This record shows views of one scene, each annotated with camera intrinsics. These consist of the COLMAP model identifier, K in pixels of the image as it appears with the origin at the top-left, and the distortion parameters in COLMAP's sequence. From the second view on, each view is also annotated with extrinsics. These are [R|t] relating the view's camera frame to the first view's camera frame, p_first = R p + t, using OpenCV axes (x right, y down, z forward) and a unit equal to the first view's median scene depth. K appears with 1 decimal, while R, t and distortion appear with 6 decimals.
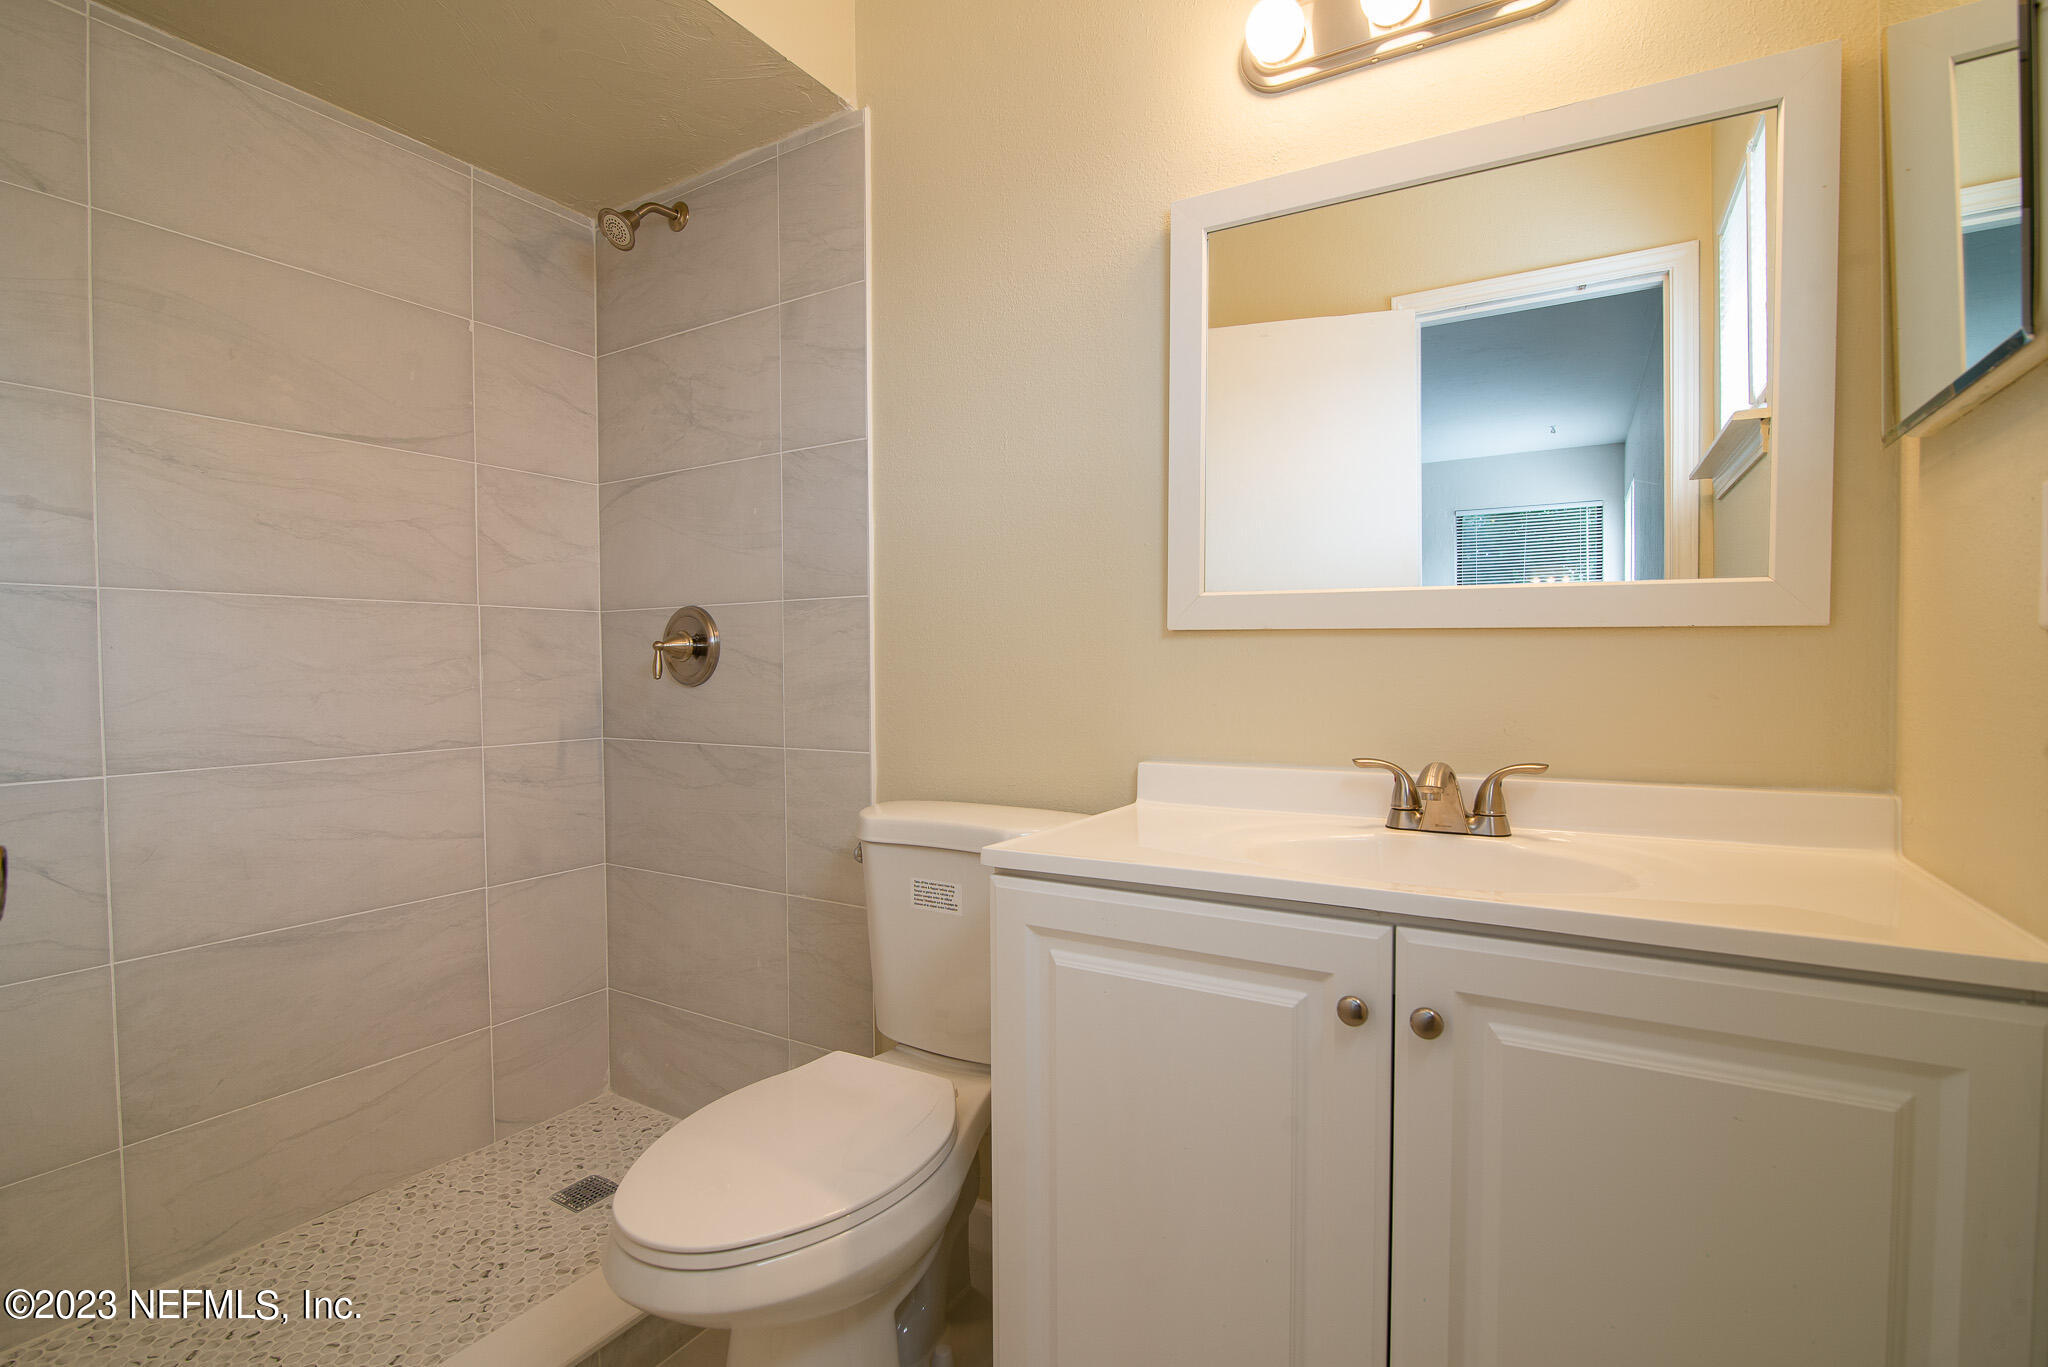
lens RADIAL K [[937.6, 0, 1030.9], [0, 937.6, 683.4], [0, 0, 1]] dist [-0.020377, 0.001674]
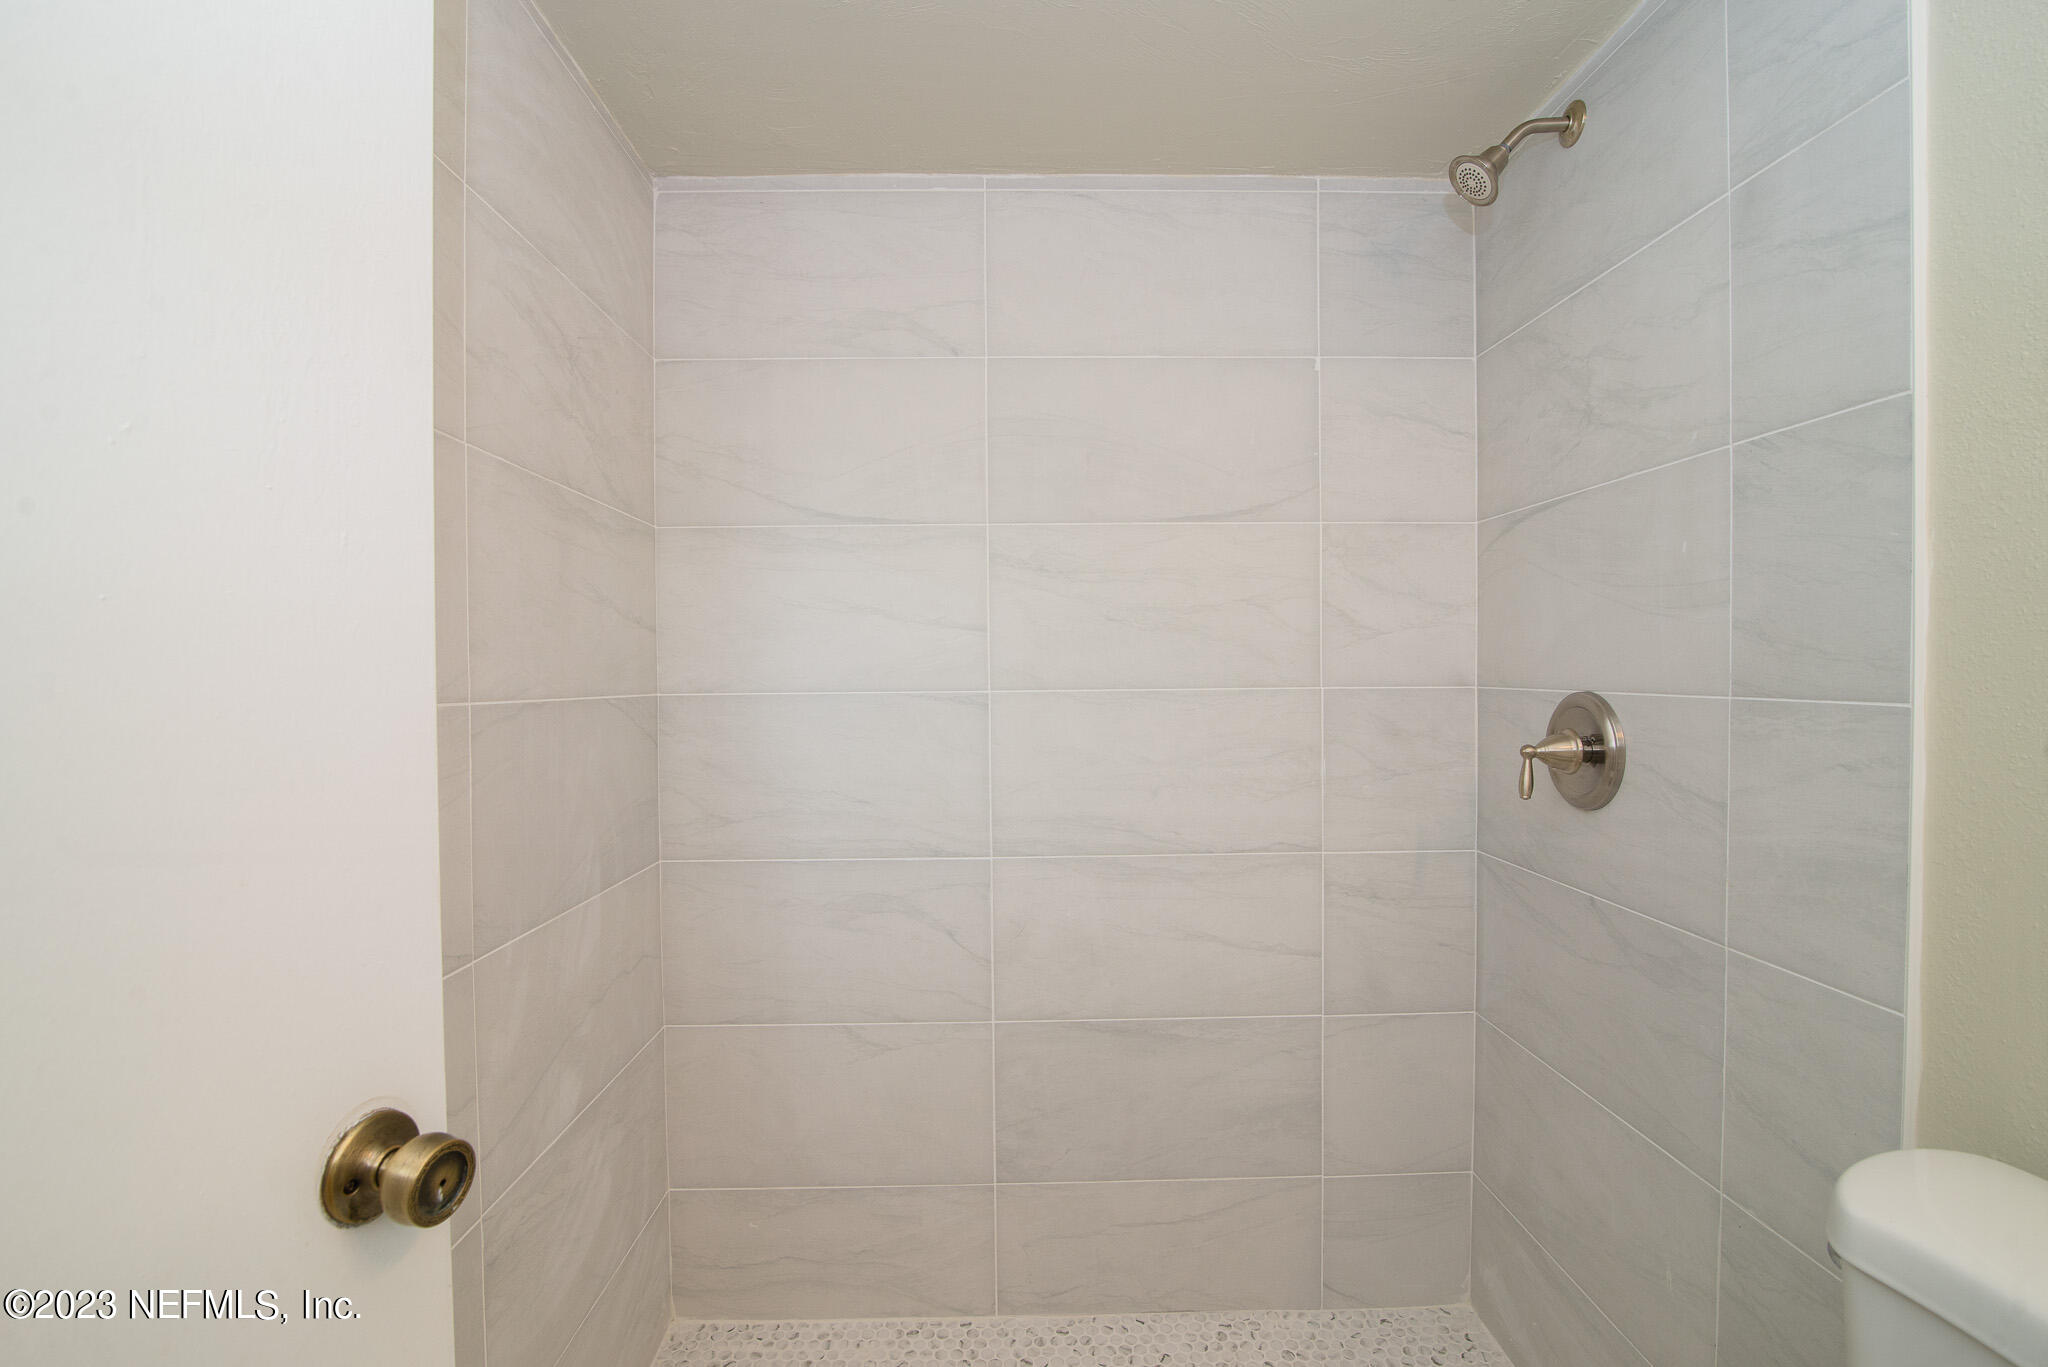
lens RADIAL K [[937.6, 0, 1023.4], [0, 937.6, 683.7], [0, 0, 1]] dist [-0.020377, 0.001674]
pose [[0.528059, 0.021293, -0.848941, -0.005155], [-0.014971, 0.999764, 0.015764, -0.097517], [0.849076, 0.004385, 0.528253, 0.309817]]
